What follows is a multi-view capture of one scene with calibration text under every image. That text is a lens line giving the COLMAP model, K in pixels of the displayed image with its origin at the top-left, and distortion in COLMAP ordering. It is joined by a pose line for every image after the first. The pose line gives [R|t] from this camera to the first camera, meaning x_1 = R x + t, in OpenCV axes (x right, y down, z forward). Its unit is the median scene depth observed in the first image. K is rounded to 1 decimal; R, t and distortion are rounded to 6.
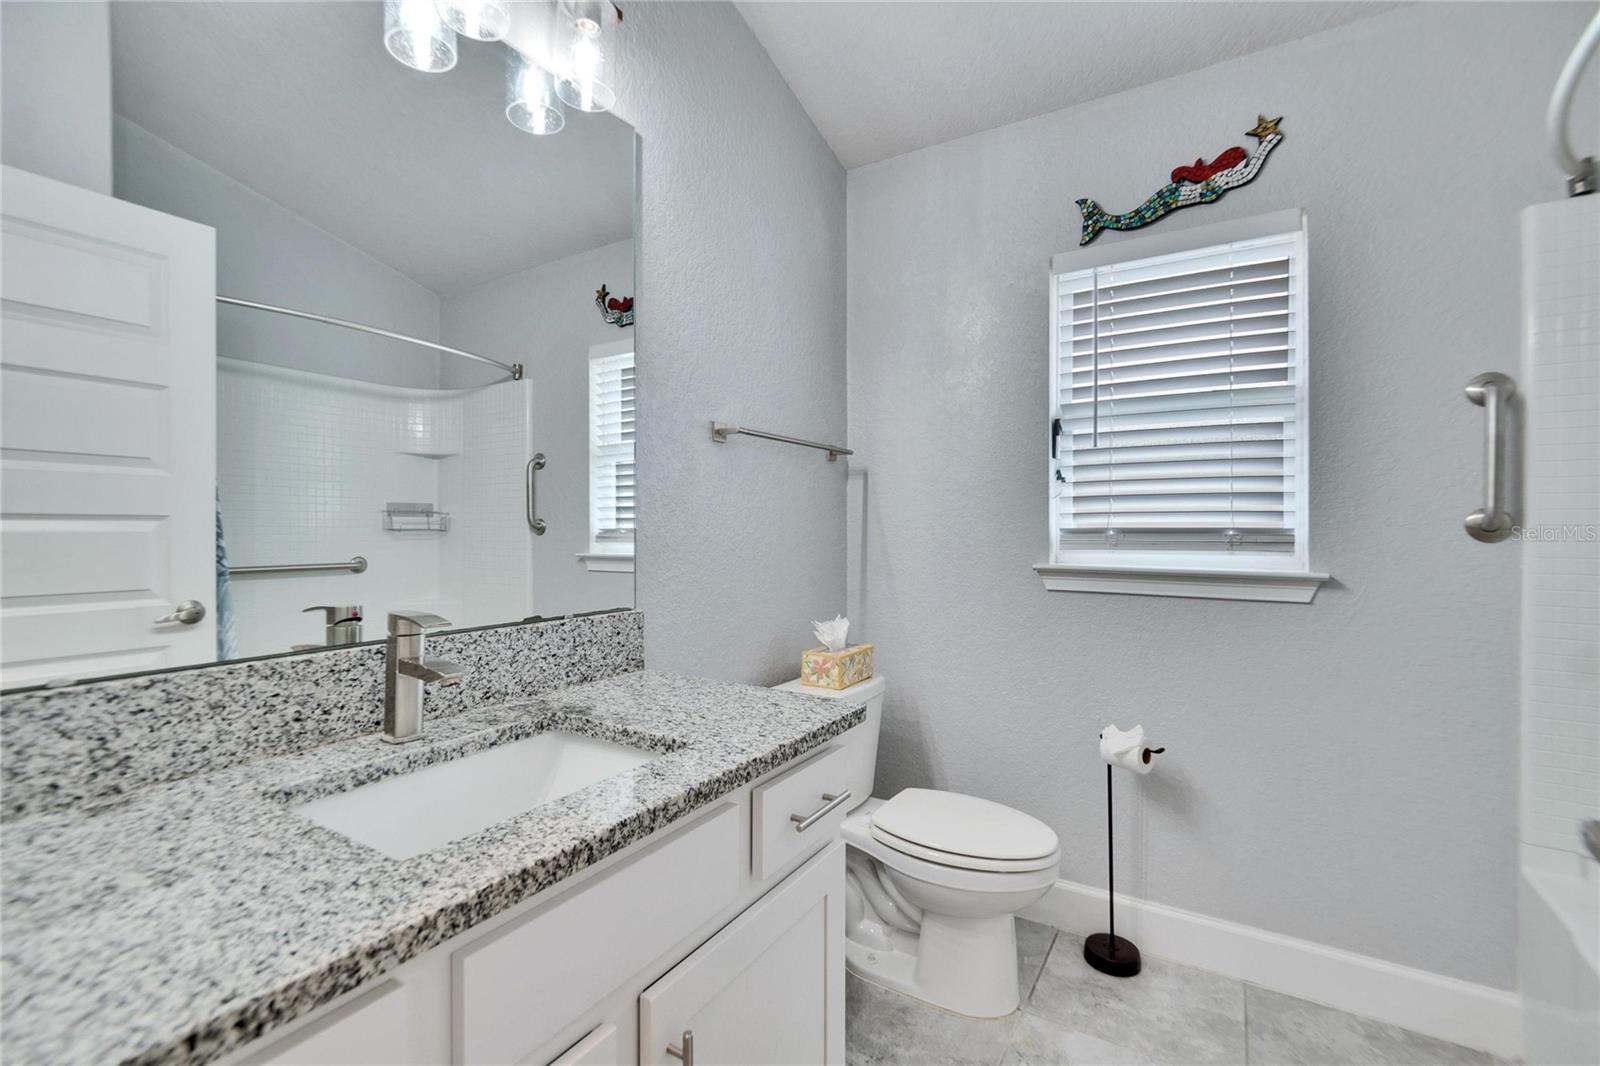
lens RADIAL K [[704.8, 0, 790.1], [0, 704.8, 530.8], [0, 0, 1]] dist [-0.003217, -0.000027]
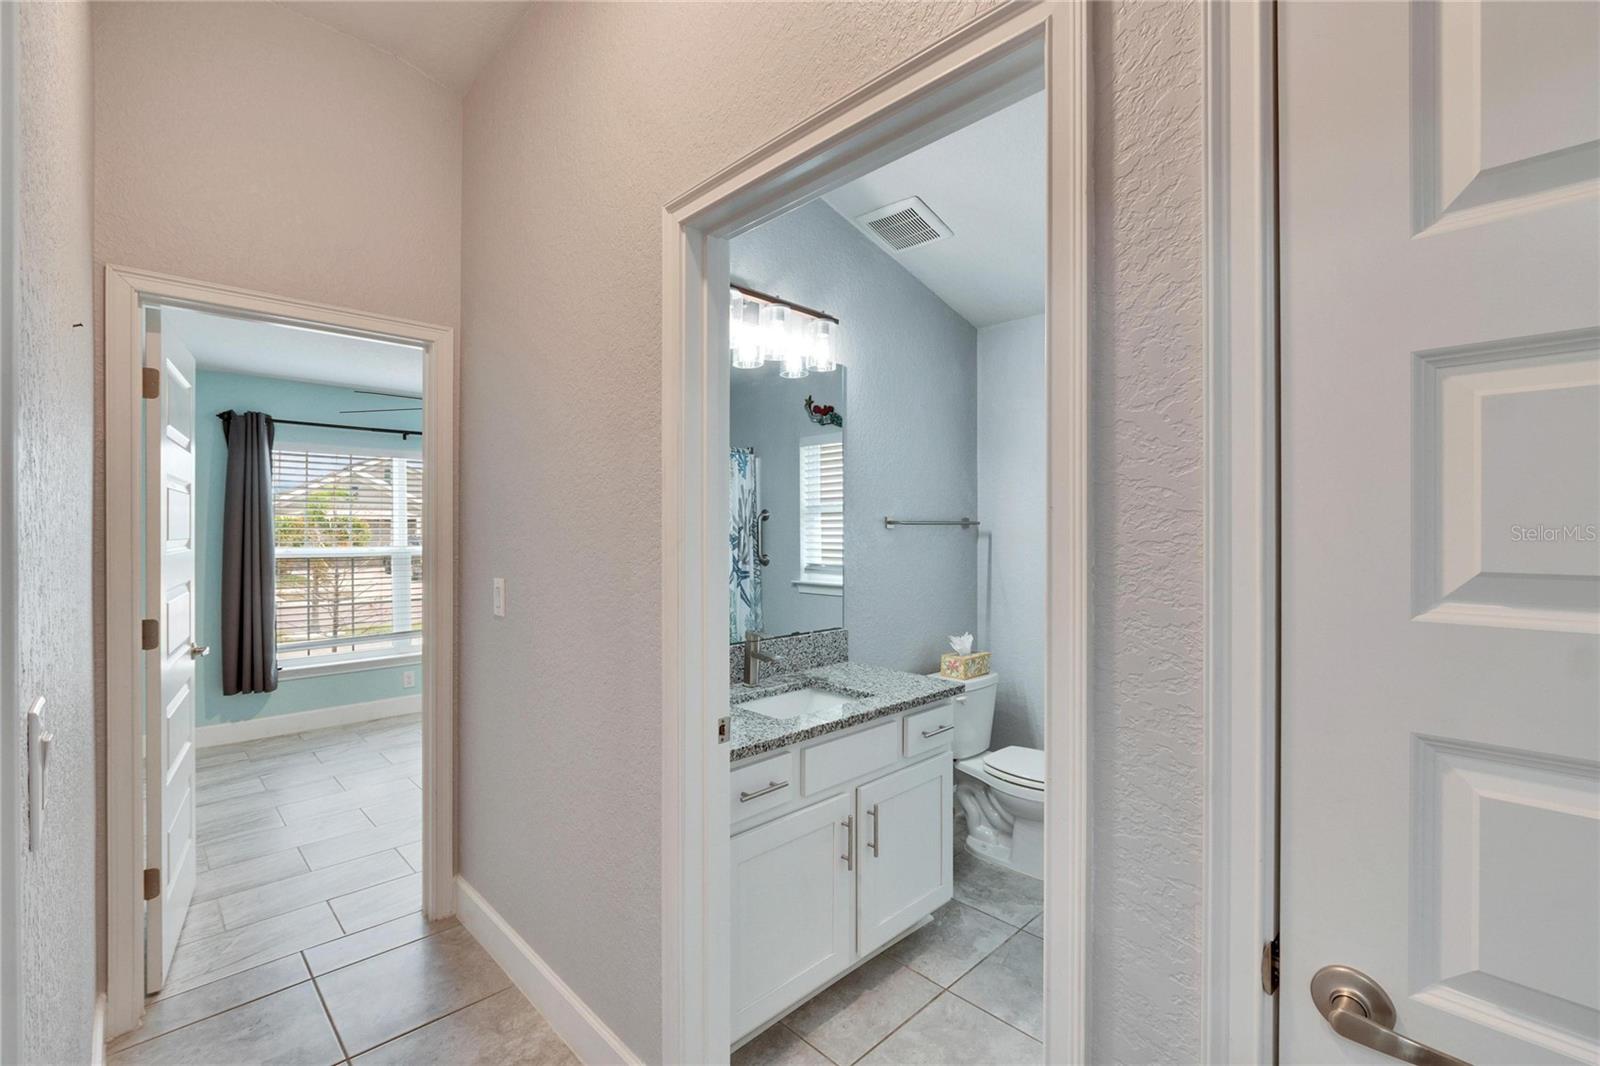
lens RADIAL K [[704.8, 0, 790.0], [0, 704.8, 530.0], [0, 0, 1]] dist [-0.003217, -0.000027]
pose [[0.970427, 0.000400, -0.241394, 0.088598], [0.000149, 0.999997, 0.002254, -0.149394], [0.241394, -0.002224, 0.970425, -0.818670]]
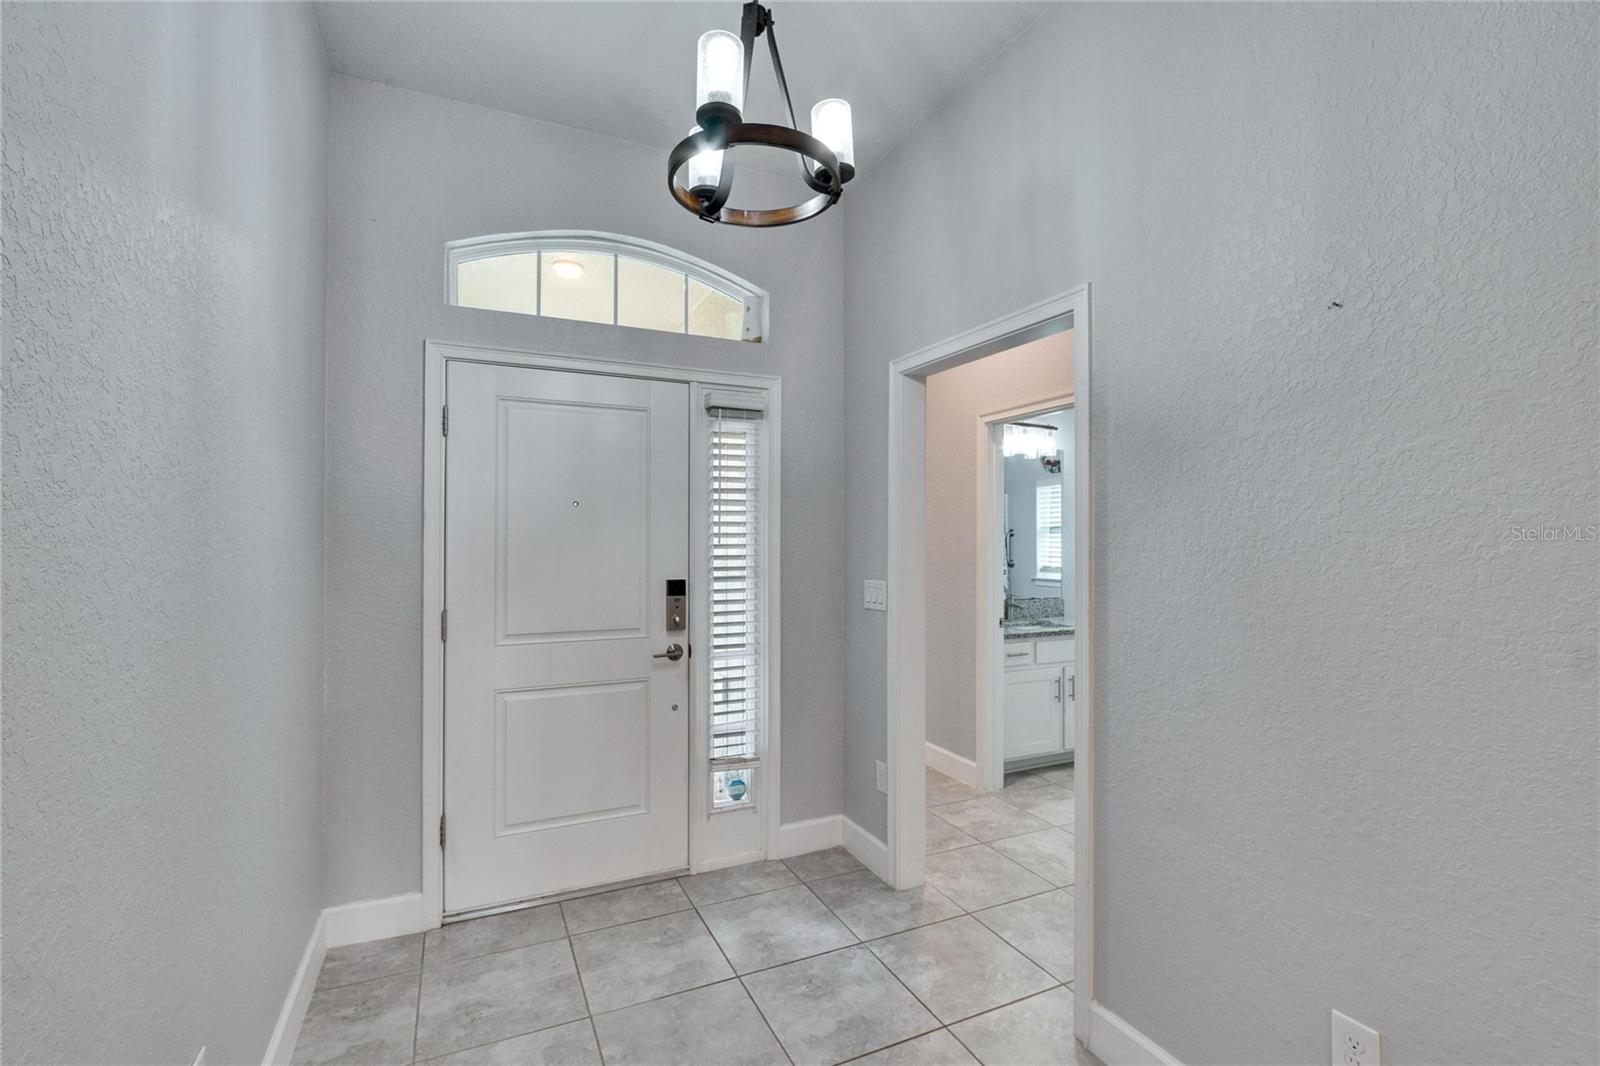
lens RADIAL K [[704.8, 0, 795.8], [0, 704.8, 534.2], [0, 0, 1]] dist [-0.003217, -0.000027]
pose [[0.845657, -0.002202, -0.533722, 0.481204], [-0.005532, 0.999902, -0.012891, -0.135257], [0.533697, 0.013853, 0.845562, -2.415827]]
